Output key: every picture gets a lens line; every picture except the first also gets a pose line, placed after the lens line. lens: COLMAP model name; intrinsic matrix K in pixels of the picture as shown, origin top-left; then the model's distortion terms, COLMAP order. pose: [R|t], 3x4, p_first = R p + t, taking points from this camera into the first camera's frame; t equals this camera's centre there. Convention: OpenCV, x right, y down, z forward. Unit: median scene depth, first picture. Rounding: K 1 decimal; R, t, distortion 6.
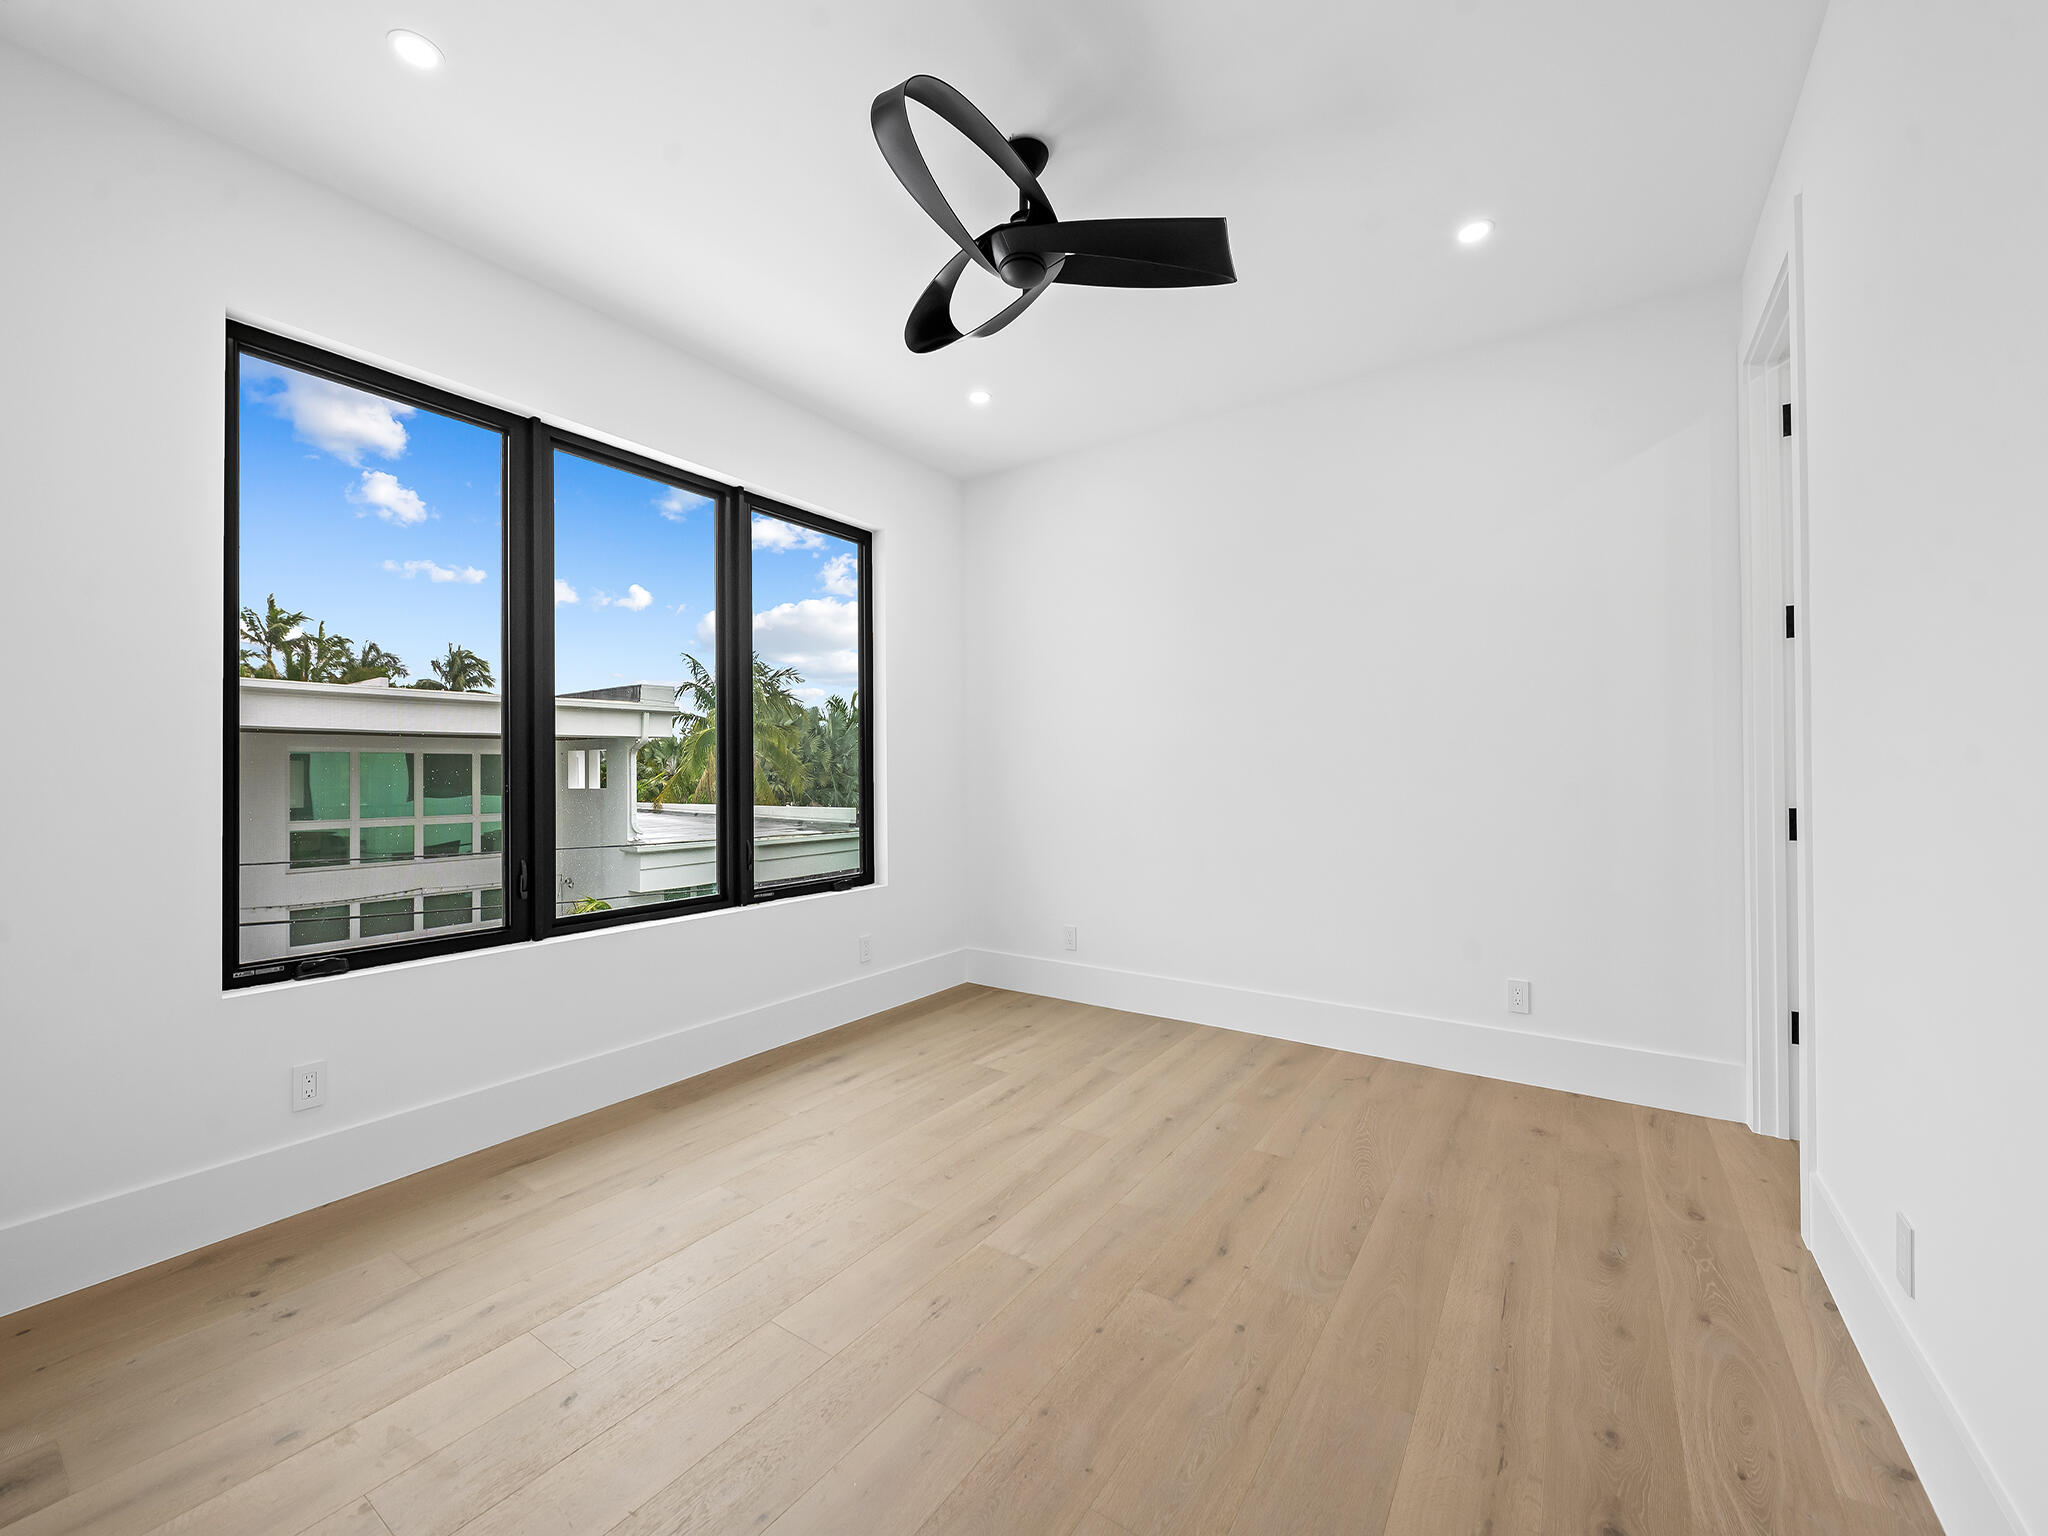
lens RADIAL K [[793.0, 0, 1035.8], [0, 793.0, 776.2], [0, 0, 1]] dist [-0.010120, 0.000002]
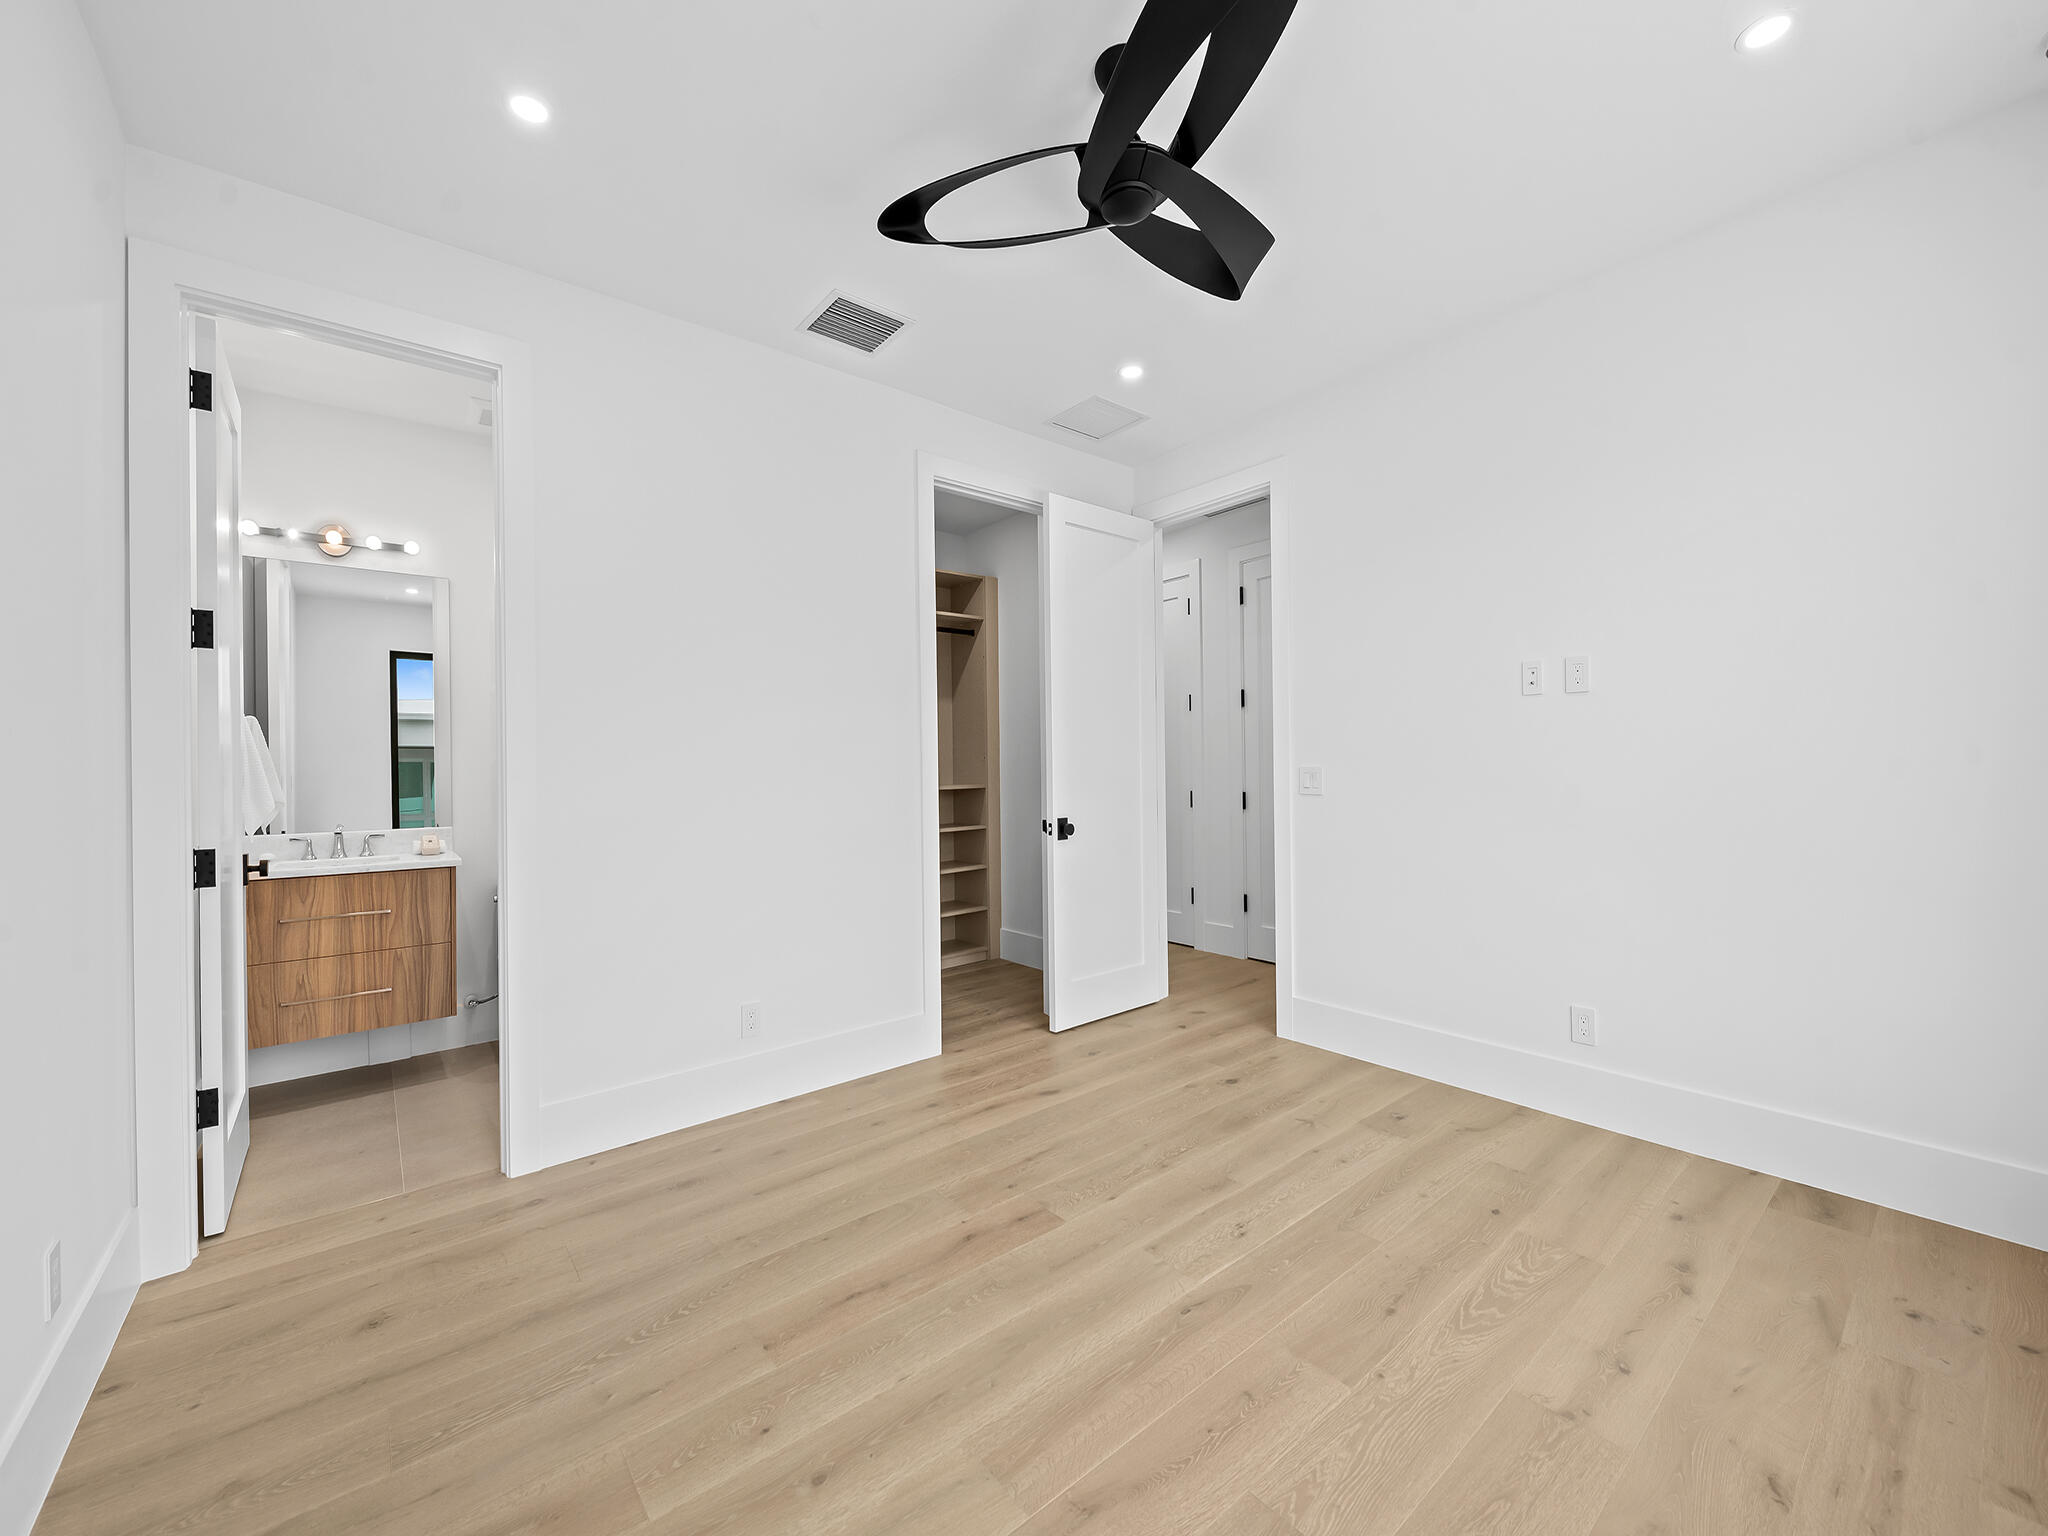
lens RADIAL K [[793.0, 0, 1067.6], [0, 793.0, 763.9], [0, 0, 1]] dist [-0.010120, 0.000002]
pose [[-0.970394, 0.027871, 0.239915, -0.152387], [0.025067, 0.999577, -0.014731, -0.012026], [-0.240224, -0.008281, -0.970682, 1.877258]]
